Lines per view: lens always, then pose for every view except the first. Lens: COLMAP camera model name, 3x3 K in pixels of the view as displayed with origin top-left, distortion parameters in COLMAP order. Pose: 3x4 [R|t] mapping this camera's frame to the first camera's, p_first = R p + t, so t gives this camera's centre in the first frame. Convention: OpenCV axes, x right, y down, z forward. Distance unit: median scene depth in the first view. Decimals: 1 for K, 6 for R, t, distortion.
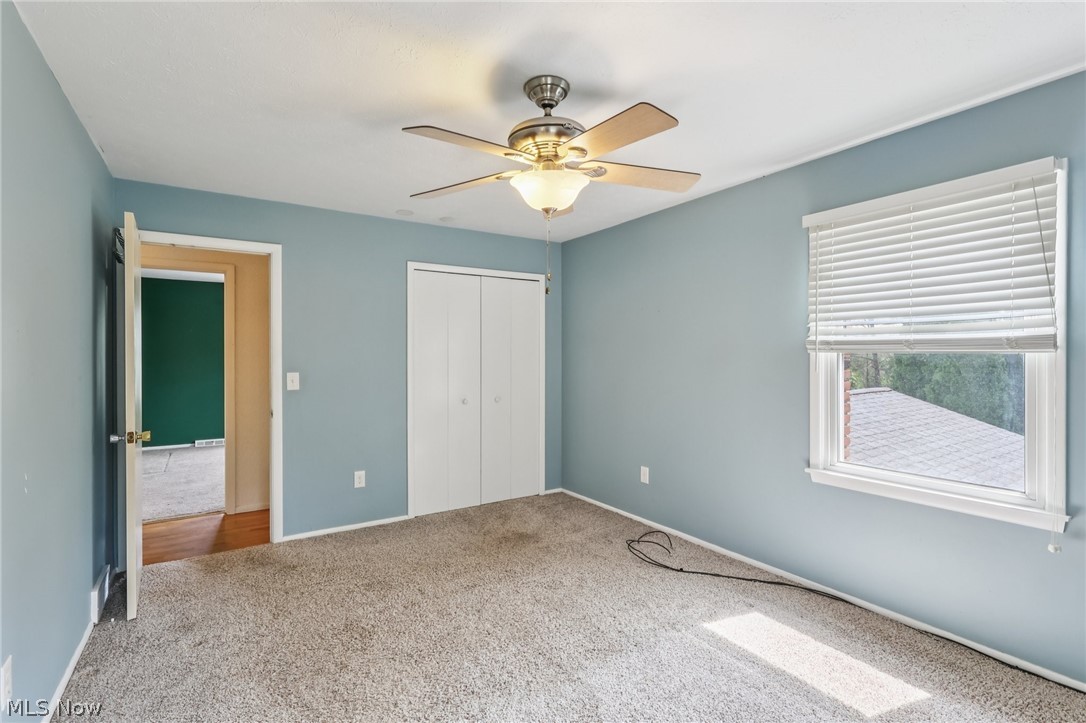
lens RADIAL K [[491.9, 0, 541.0], [0, 491.9, 359.1], [0, 0, 1]] dist [-0.002349, 0.000004]
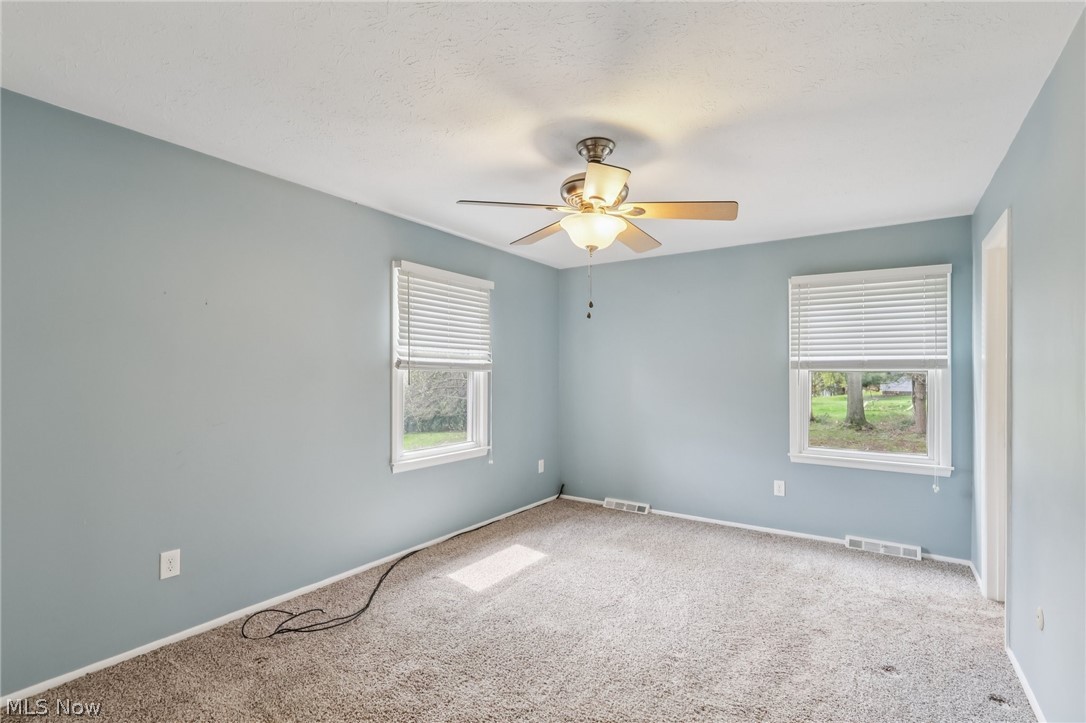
lens RADIAL K [[515.3, 0, 540.5], [0, 515.3, 357.4], [0, 0, 1]] dist [-0.003704, 0.000064]
pose [[-0.380679, 0.020569, 0.924478, -0.920336], [-0.005007, 0.999692, -0.024304, -0.016936], [-0.924694, -0.013881, -0.380459, 1.328388]]
